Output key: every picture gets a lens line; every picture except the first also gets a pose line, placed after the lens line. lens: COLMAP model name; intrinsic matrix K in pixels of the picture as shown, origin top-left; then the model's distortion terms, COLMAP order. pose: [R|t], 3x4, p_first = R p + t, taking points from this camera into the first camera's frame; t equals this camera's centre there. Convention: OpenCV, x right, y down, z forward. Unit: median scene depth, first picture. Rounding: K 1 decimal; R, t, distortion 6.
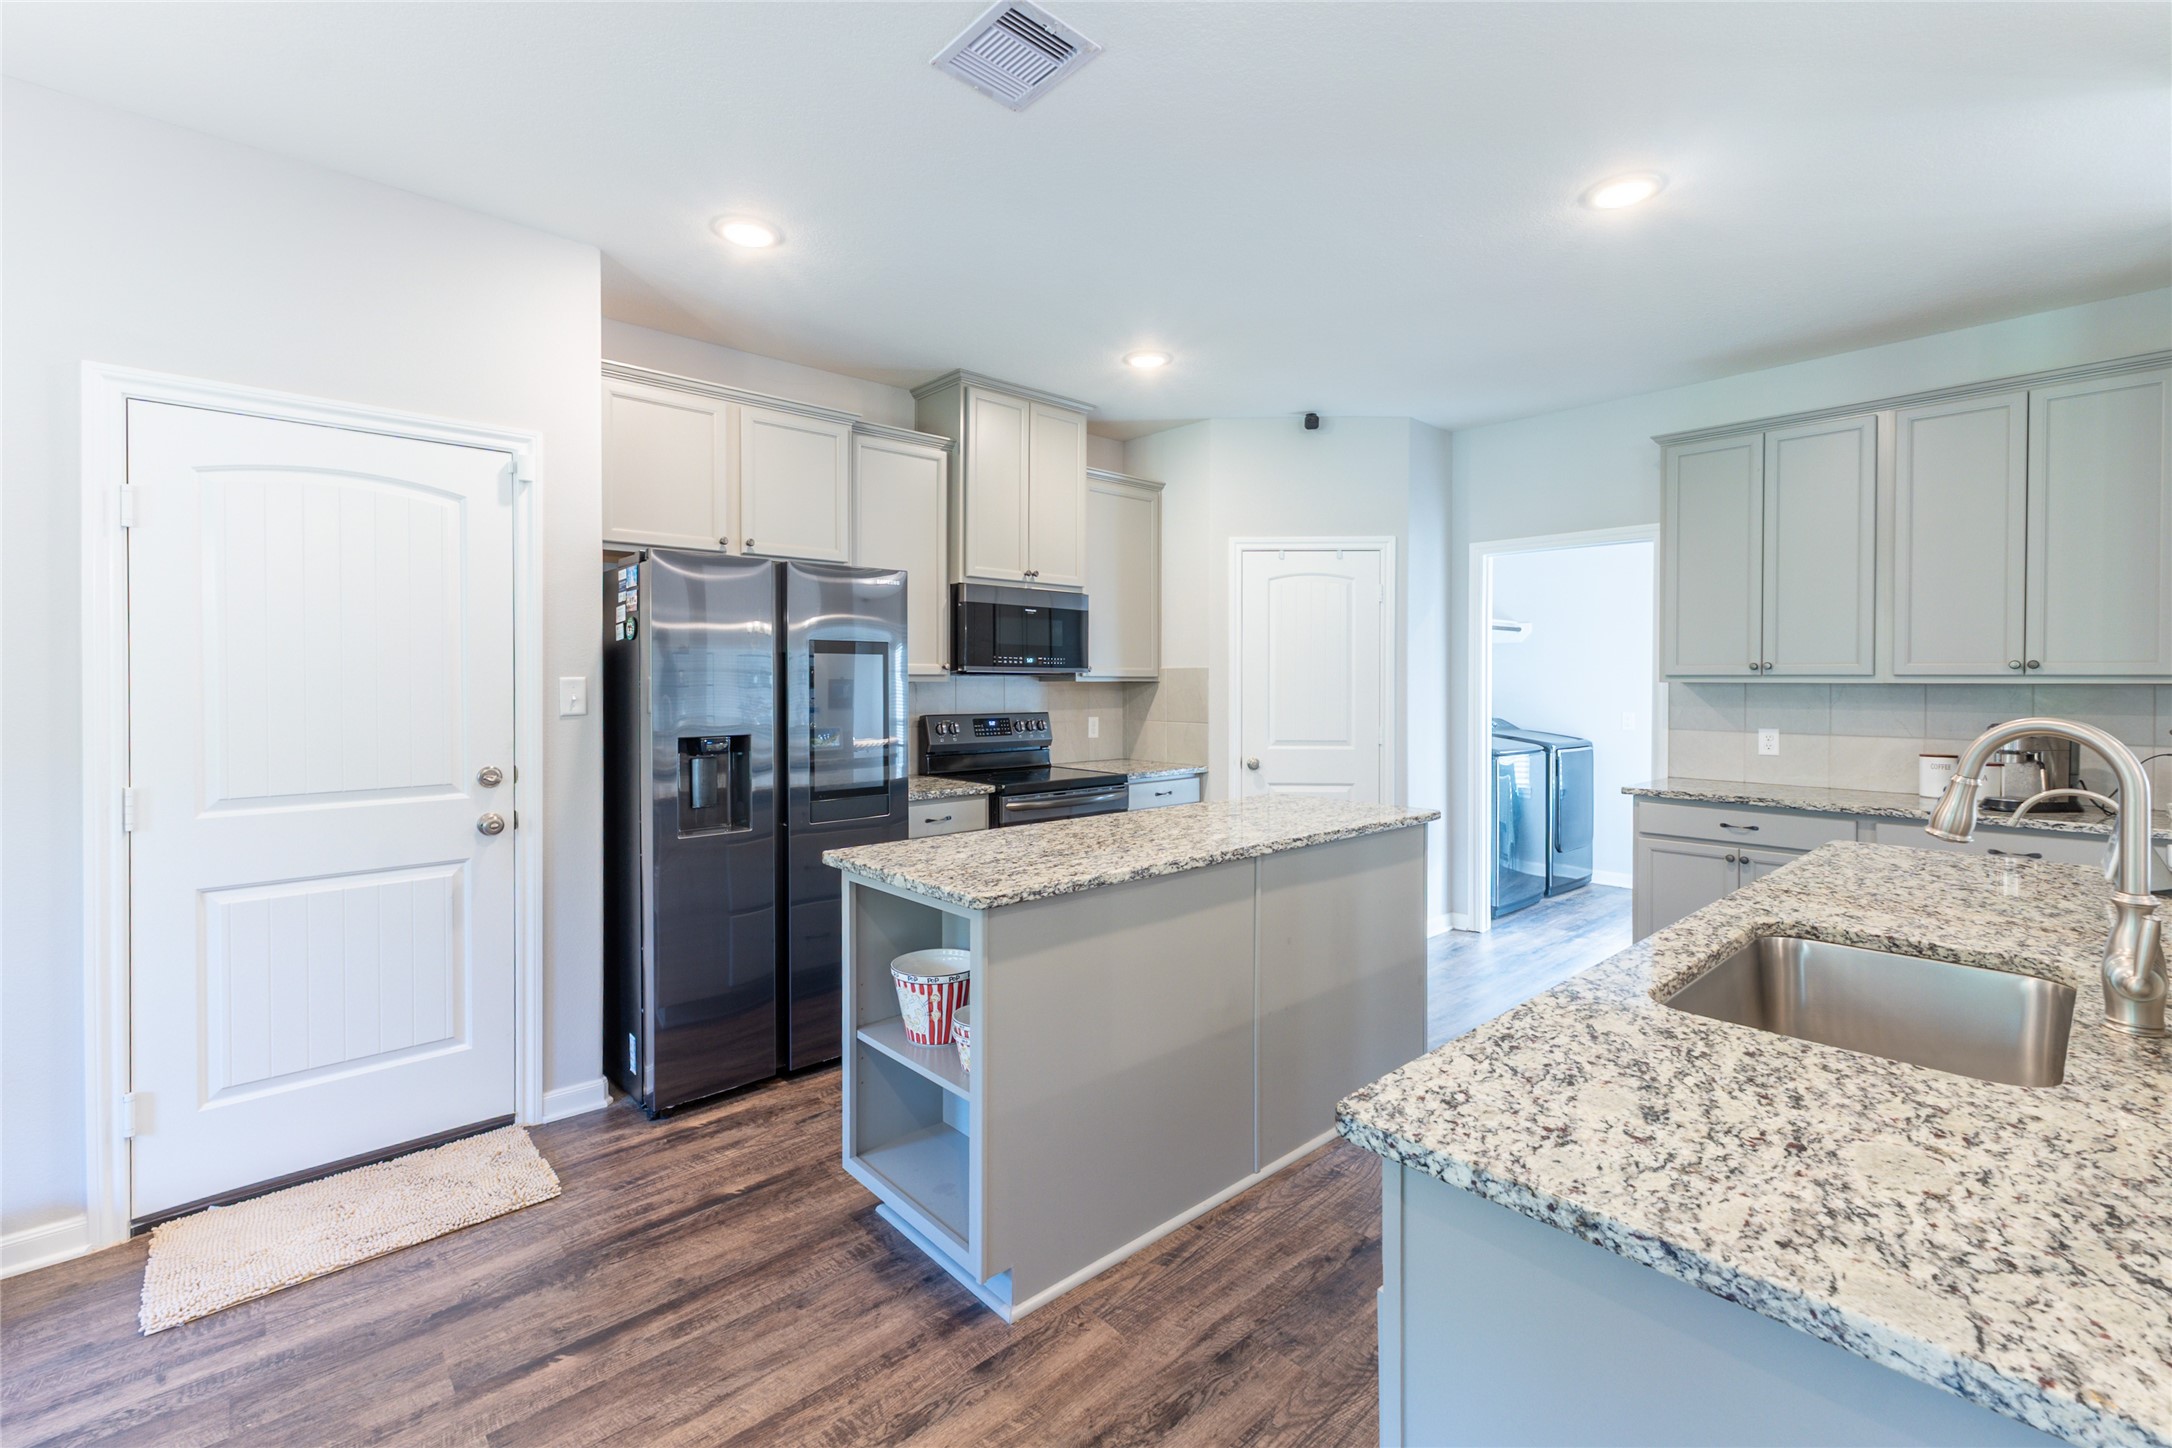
lens RADIAL K [[937.5, 0, 1117.8], [0, 937.5, 682.8], [0, 0, 1]] dist [0.004712, 0.000703]
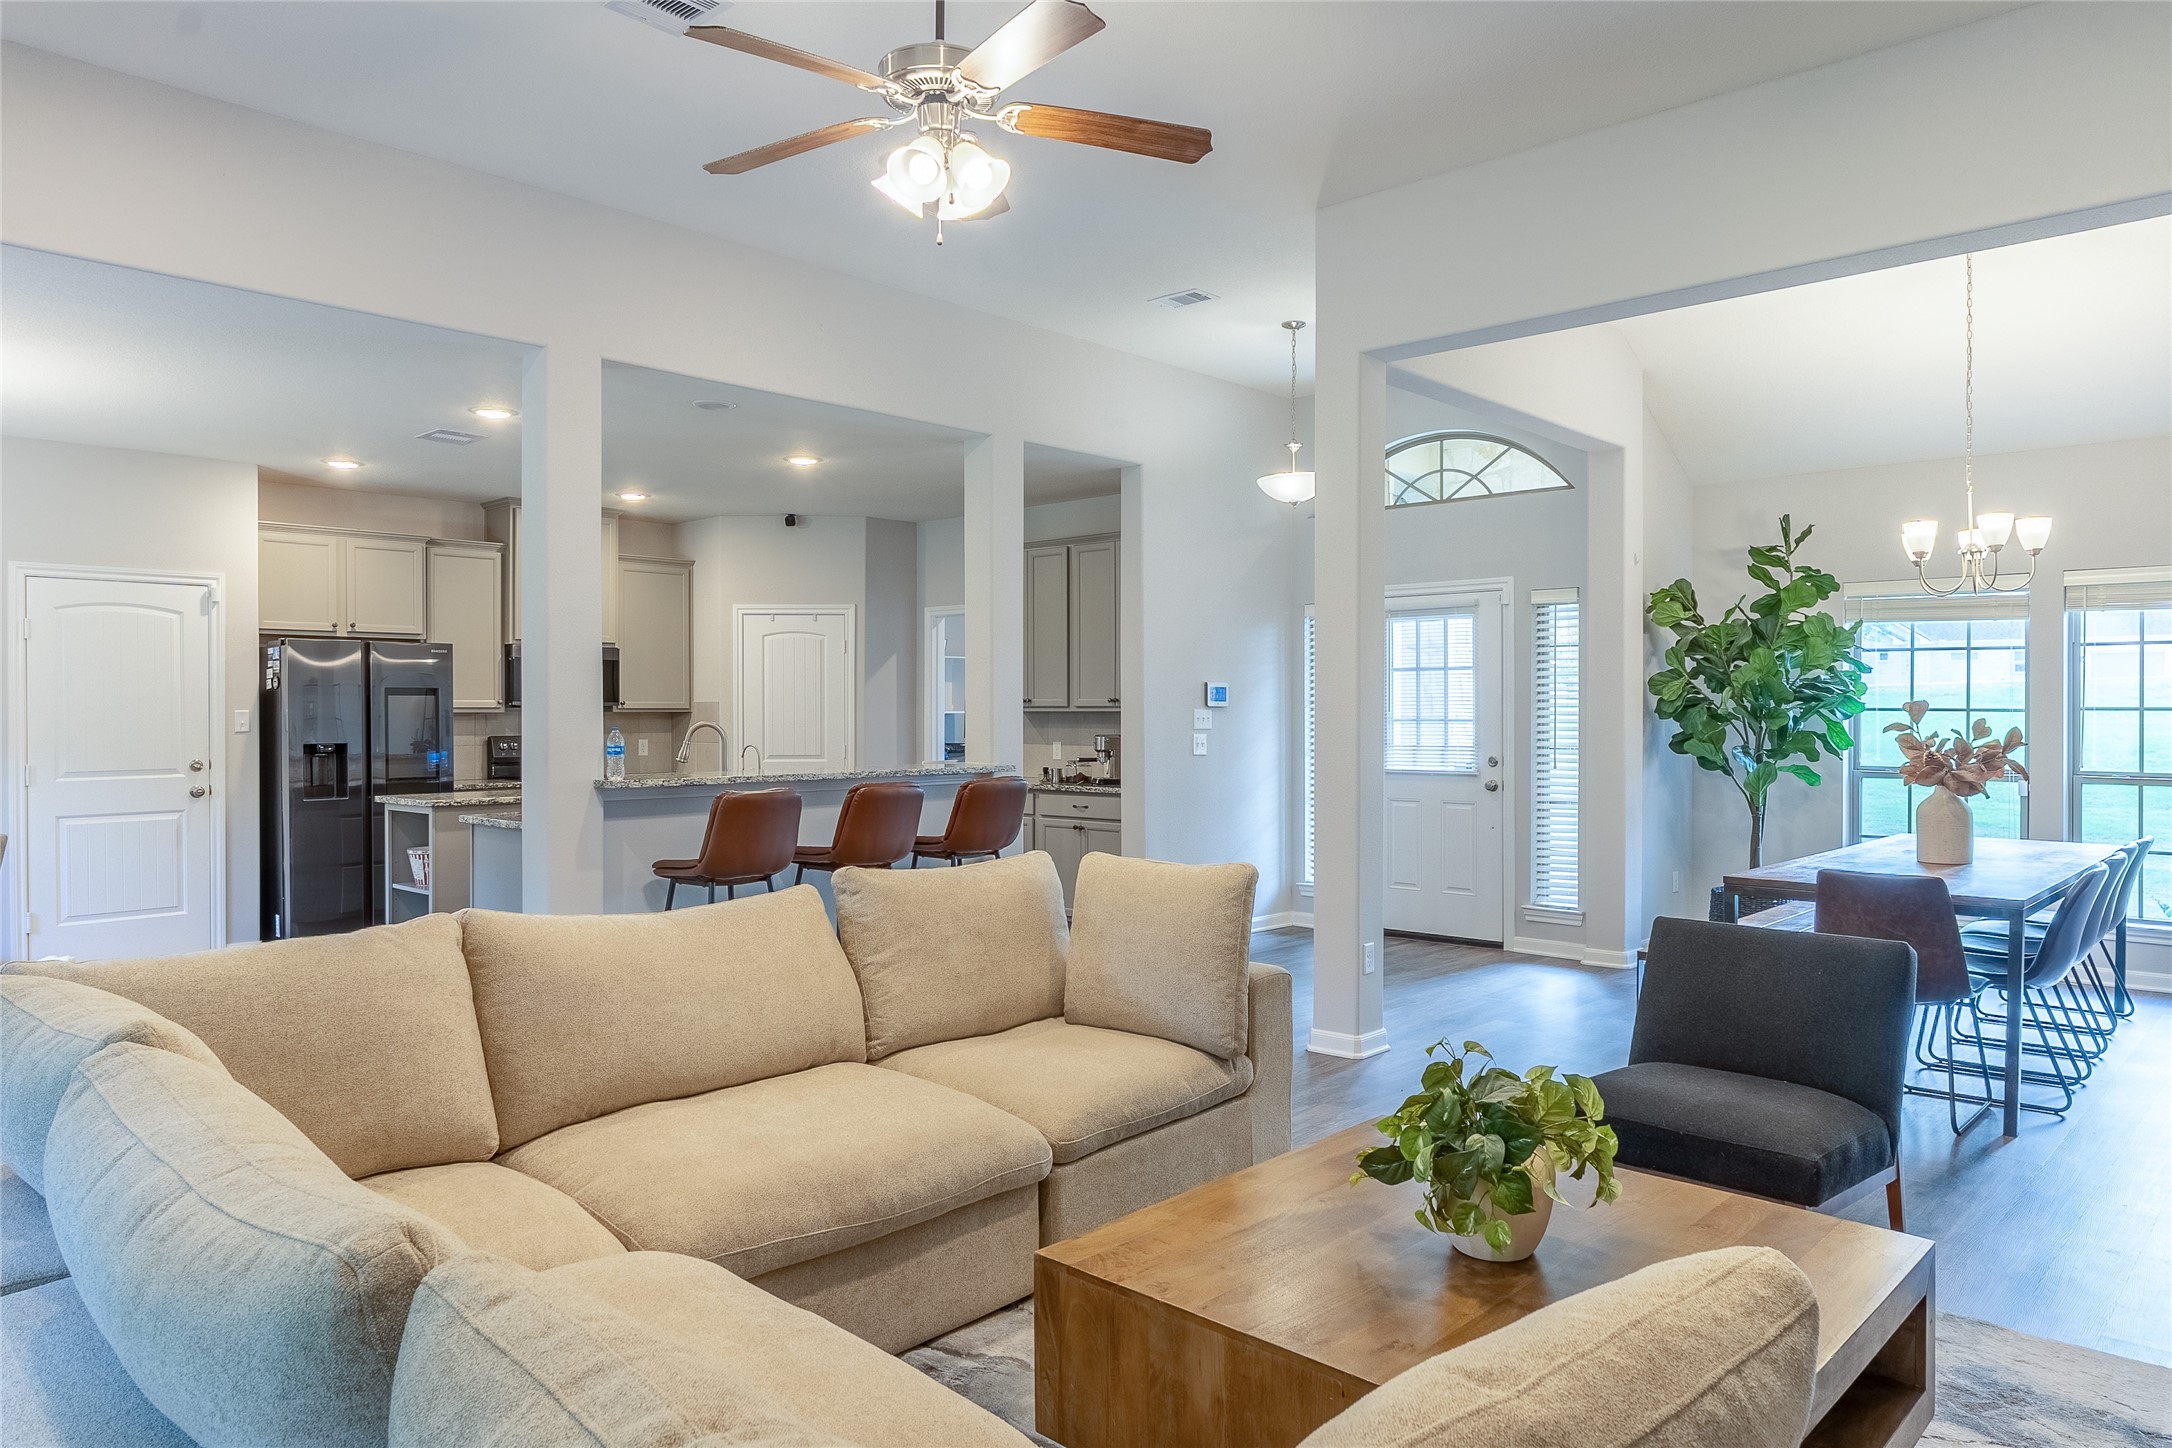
lens RADIAL K [[1388.7, 0, 1114.1], [0, 1388.7, 713.5], [0, 0, 1]] dist [-0.013761, 0.005102]
pose [[0.997379, -0.002942, 0.072300, 0.731581], [0.002989, 0.999995, -0.000550, 0.005036], [-0.072298, 0.000765, 0.997383, -1.443436]]
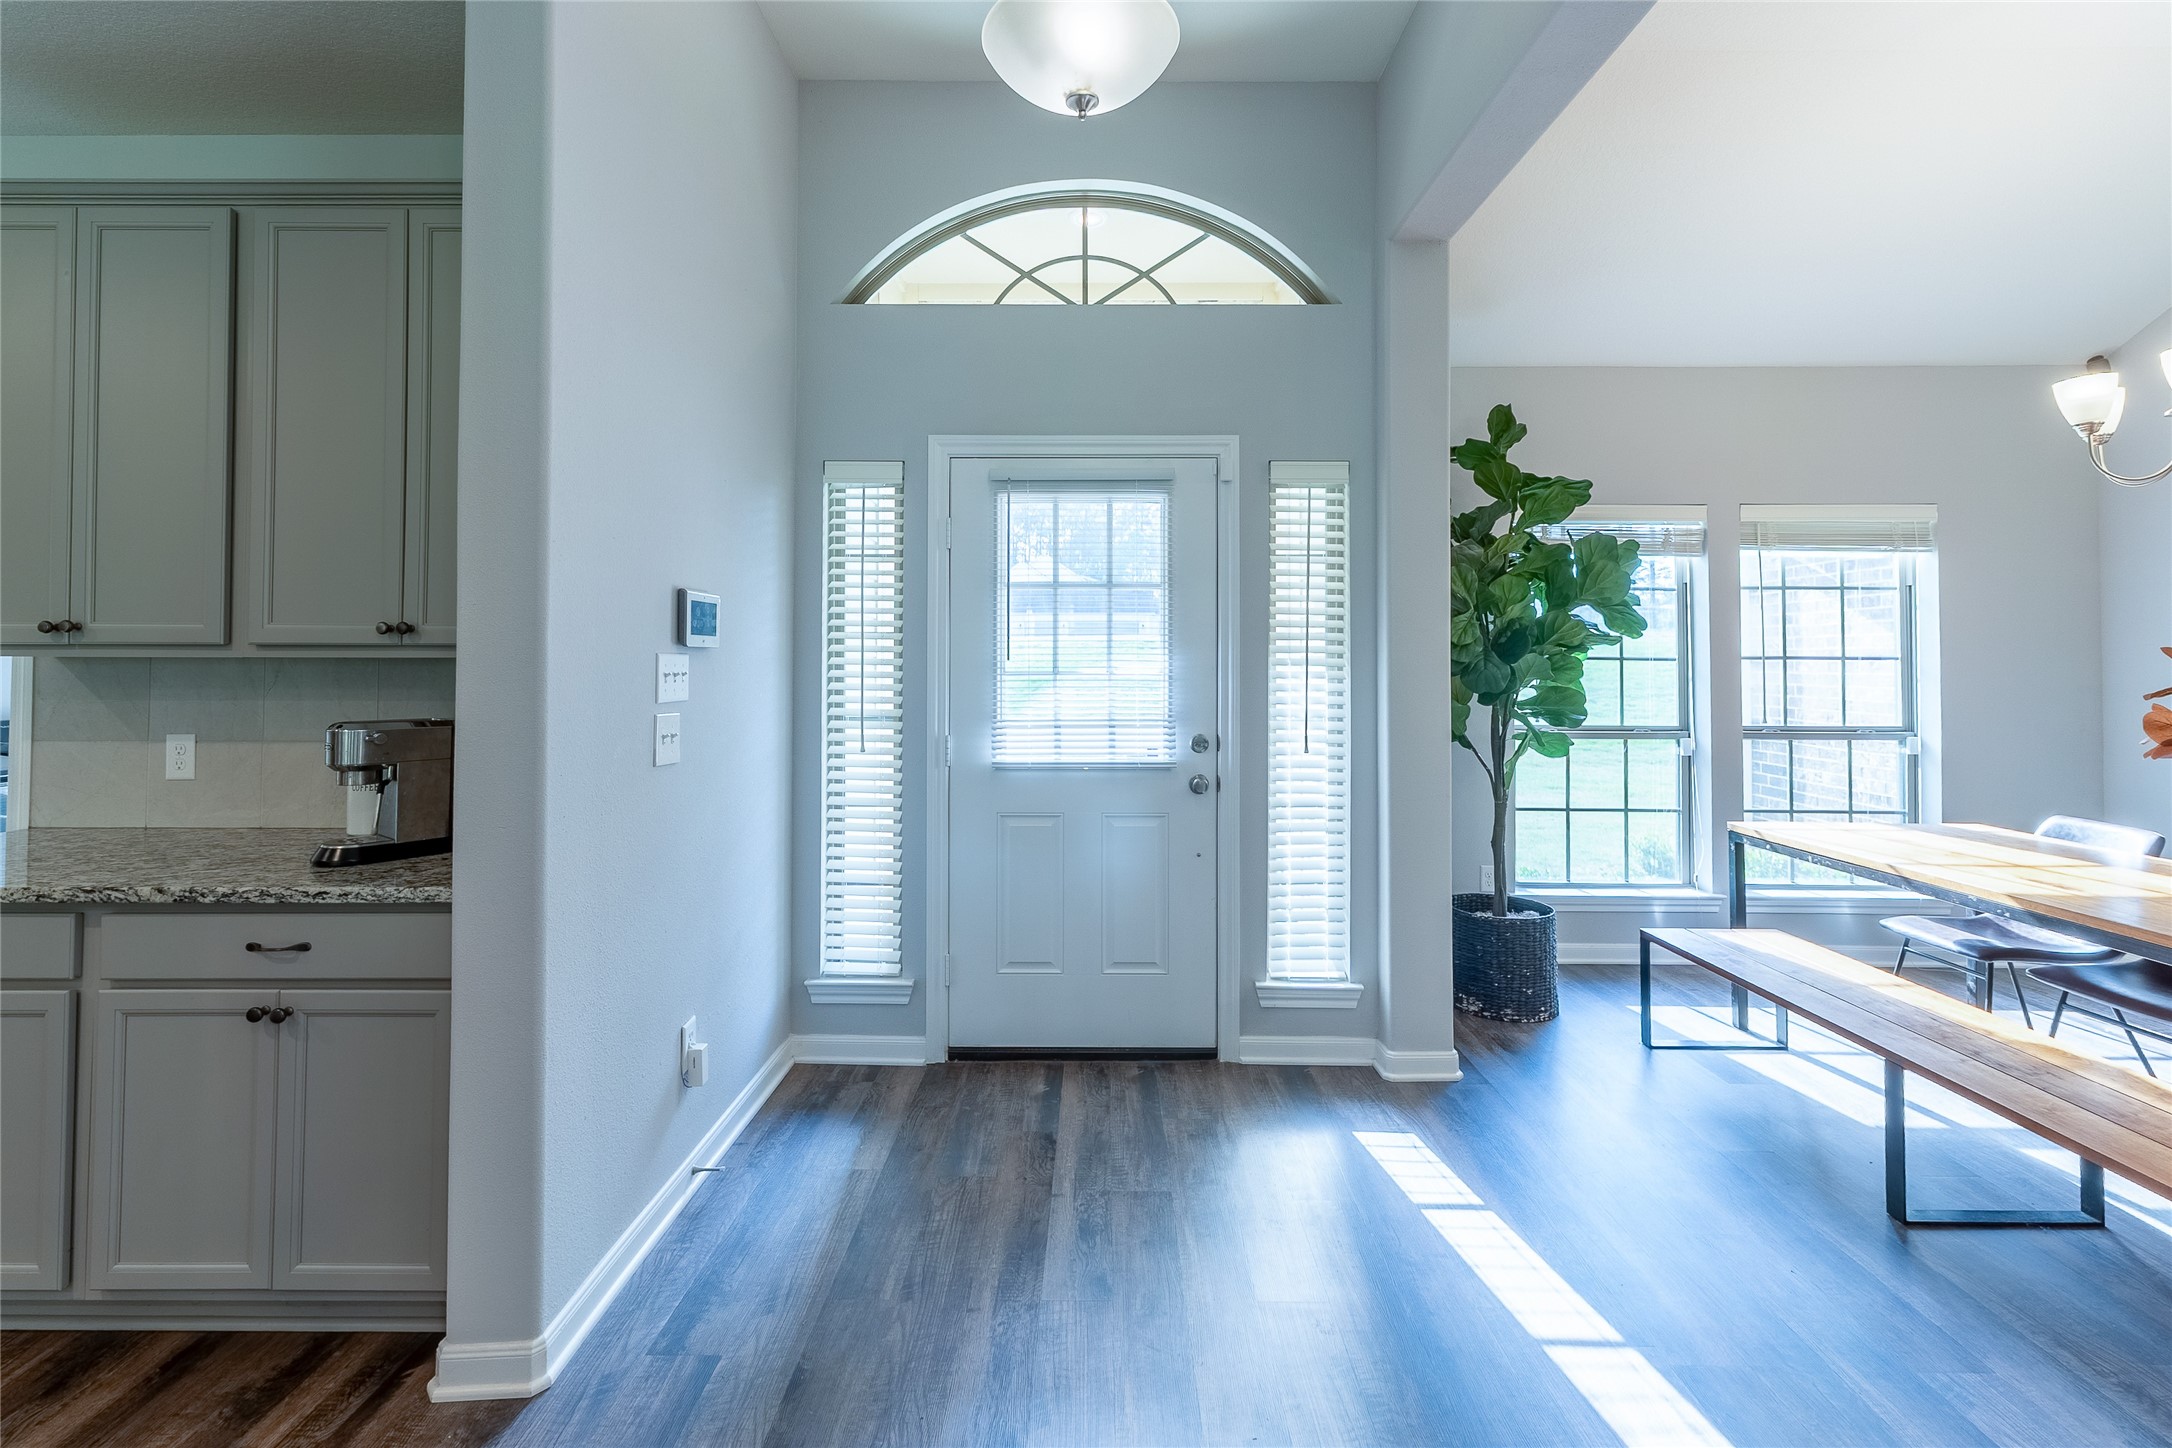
lens RADIAL K [[937.5, 0, 1080.7], [0, 937.5, 638.8], [0, 0, 1]] dist [0.004712, 0.000703]
pose [[0.693208, 0.015206, 0.720577, 0.772999], [0.001392, 0.999747, -0.022435, 0.002816], [-0.720736, 0.016555, 0.693012, 0.207746]]
